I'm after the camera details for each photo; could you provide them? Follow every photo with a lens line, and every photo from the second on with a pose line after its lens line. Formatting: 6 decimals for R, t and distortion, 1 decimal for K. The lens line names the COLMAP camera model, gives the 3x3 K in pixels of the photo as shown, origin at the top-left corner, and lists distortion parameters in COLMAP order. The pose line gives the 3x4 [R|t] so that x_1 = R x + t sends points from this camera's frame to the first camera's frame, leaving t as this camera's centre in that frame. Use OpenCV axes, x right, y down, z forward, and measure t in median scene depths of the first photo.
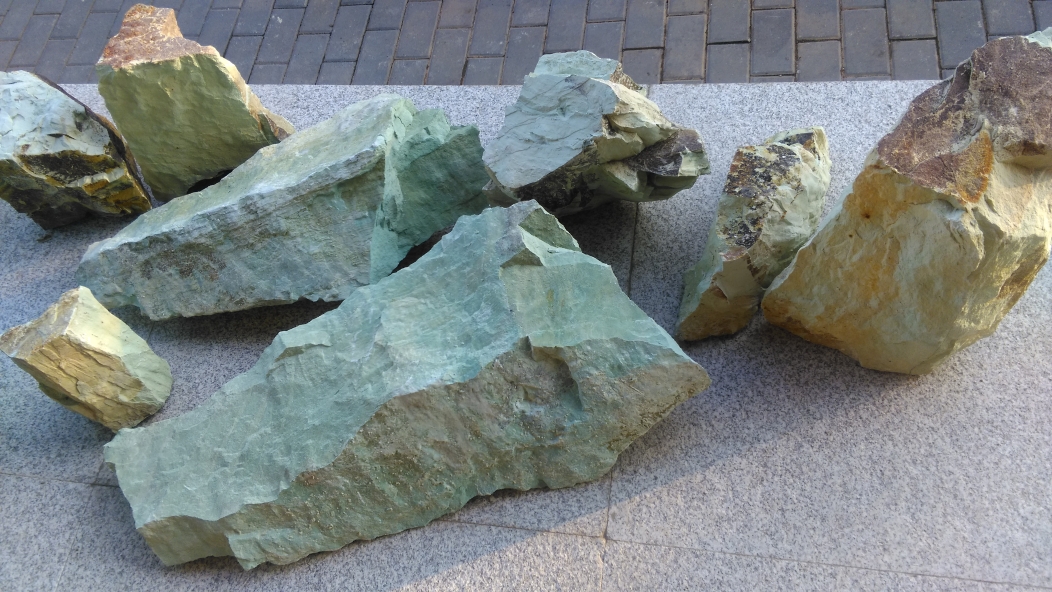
lens RADIAL K [[844.3, 0, 519.2], [0, 844.3, 296.6], [0, 0, 1]] dist [0.091208, -0.153658]
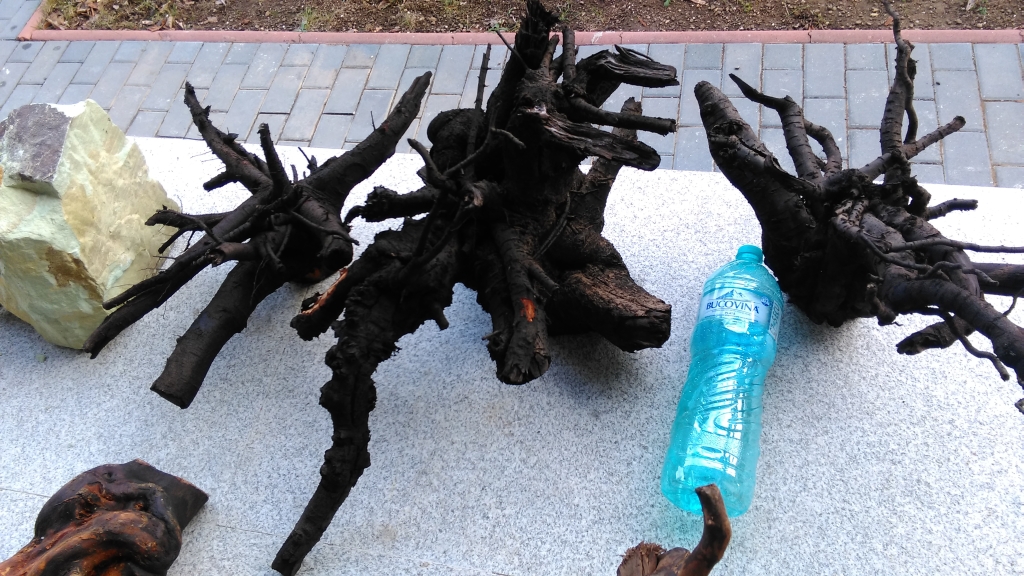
lens RADIAL K [[821.9, 0, 531.1], [0, 821.9, 278.9], [0, 0, 1]] dist [0.091208, -0.153658]
pose [[0.997839, 0.058917, 0.029095, 1.112280], [-0.055901, 0.993869, -0.095388, 0.064883], [-0.034537, 0.093555, 0.995015, -0.326407]]
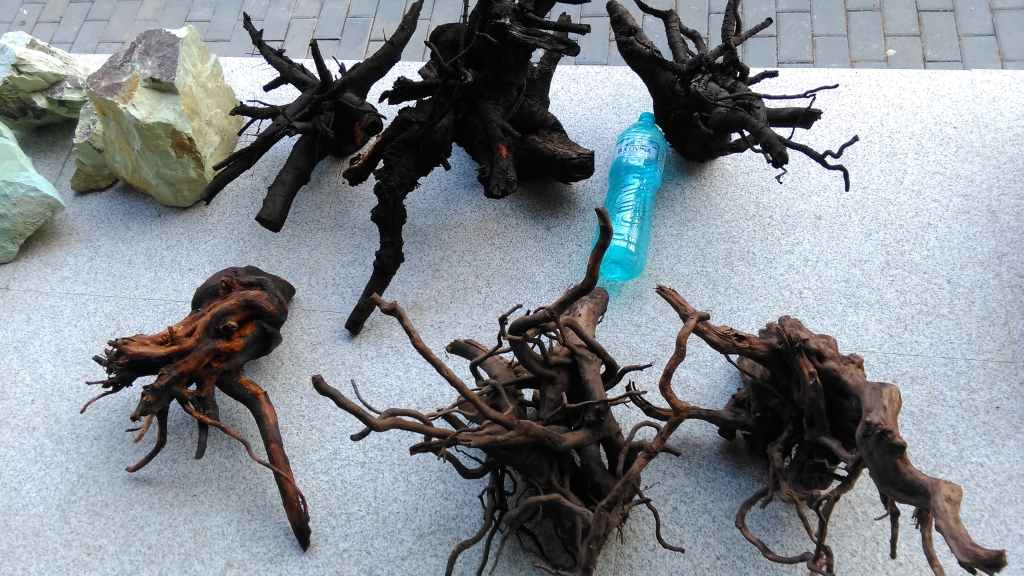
lens RADIAL K [[821.9, 0, 521.7], [0, 821.9, 285.8], [0, 0, 1]] dist [0.091208, -0.153658]
pose [[0.997315, 0.014706, 0.071738, 1.069010], [-0.014026, 0.999852, -0.009974, 0.270124], [-0.071874, 0.008941, 0.997374, -0.883149]]
